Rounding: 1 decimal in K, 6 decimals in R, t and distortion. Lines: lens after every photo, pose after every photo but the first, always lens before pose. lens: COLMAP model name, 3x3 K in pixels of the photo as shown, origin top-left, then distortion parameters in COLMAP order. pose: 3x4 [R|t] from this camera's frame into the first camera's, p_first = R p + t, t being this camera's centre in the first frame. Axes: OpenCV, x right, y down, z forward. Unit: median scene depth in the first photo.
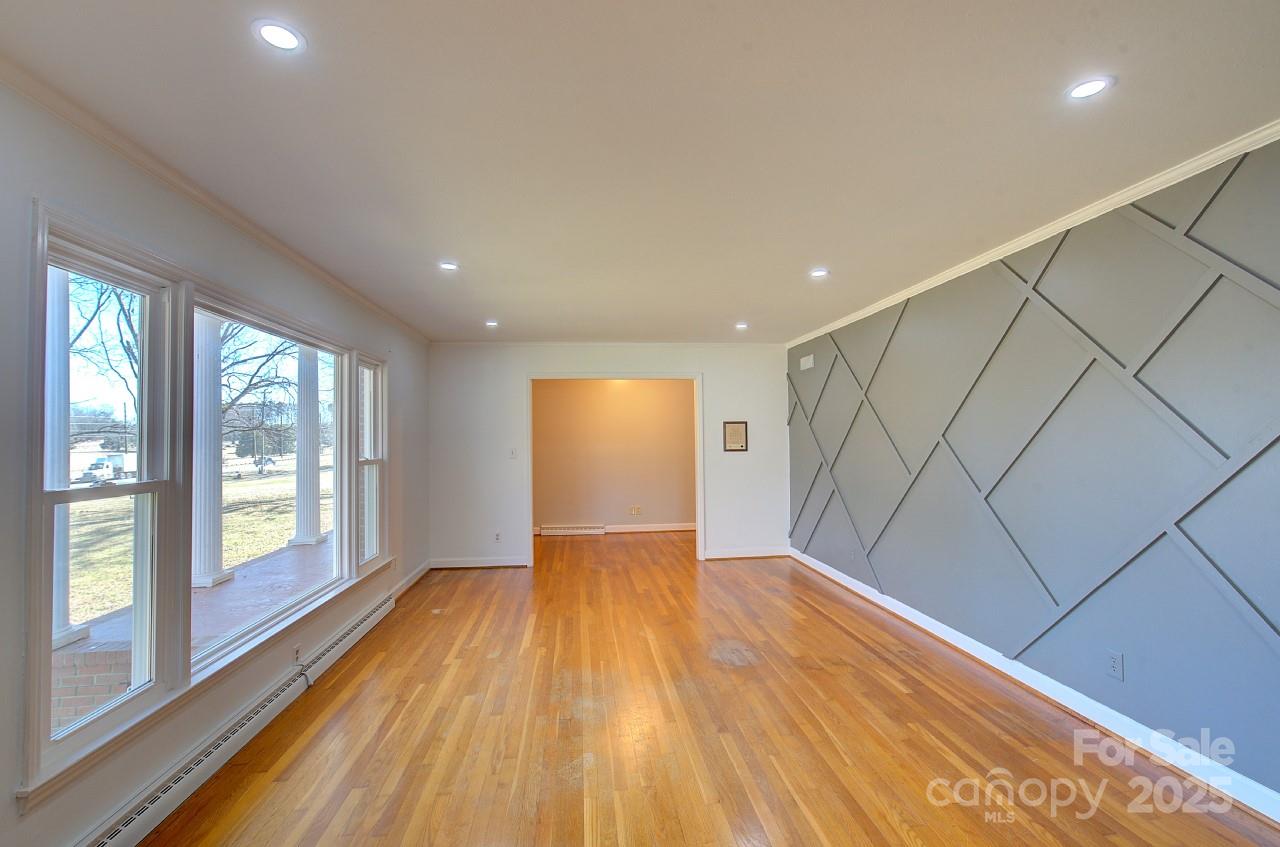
lens RADIAL K [[565.7, 0, 641.1], [0, 565.7, 423.0], [0, 0, 1]] dist [-0.002791, -0.000074]
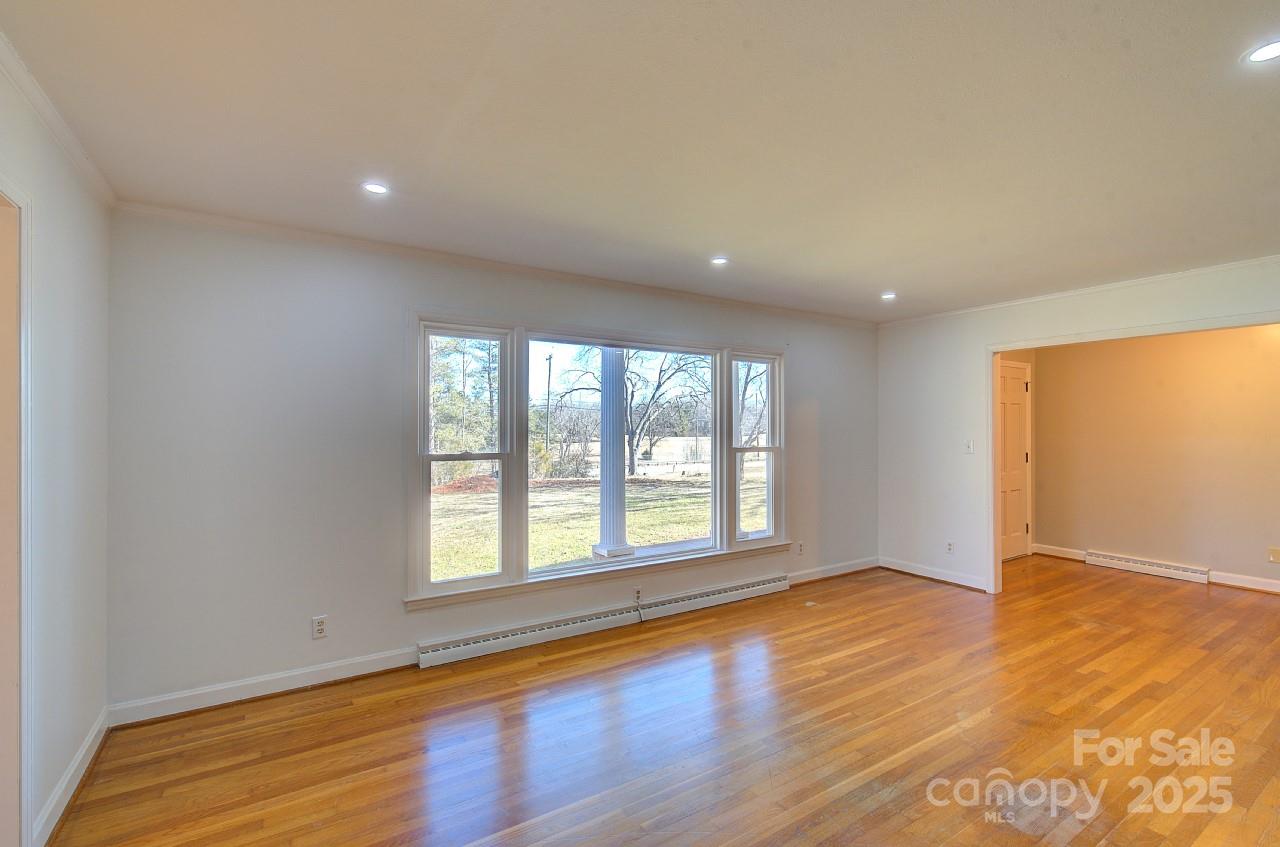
lens RADIAL K [[565.7, 0, 641.1], [0, 565.7, 423.0], [0, 0, 1]] dist [-0.002791, -0.000074]
pose [[0.446348, 0.002807, -0.894855, 0.371259], [0.017625, 0.999774, 0.011927, 0.001947], [0.894686, -0.021096, 0.446197, 0.295401]]
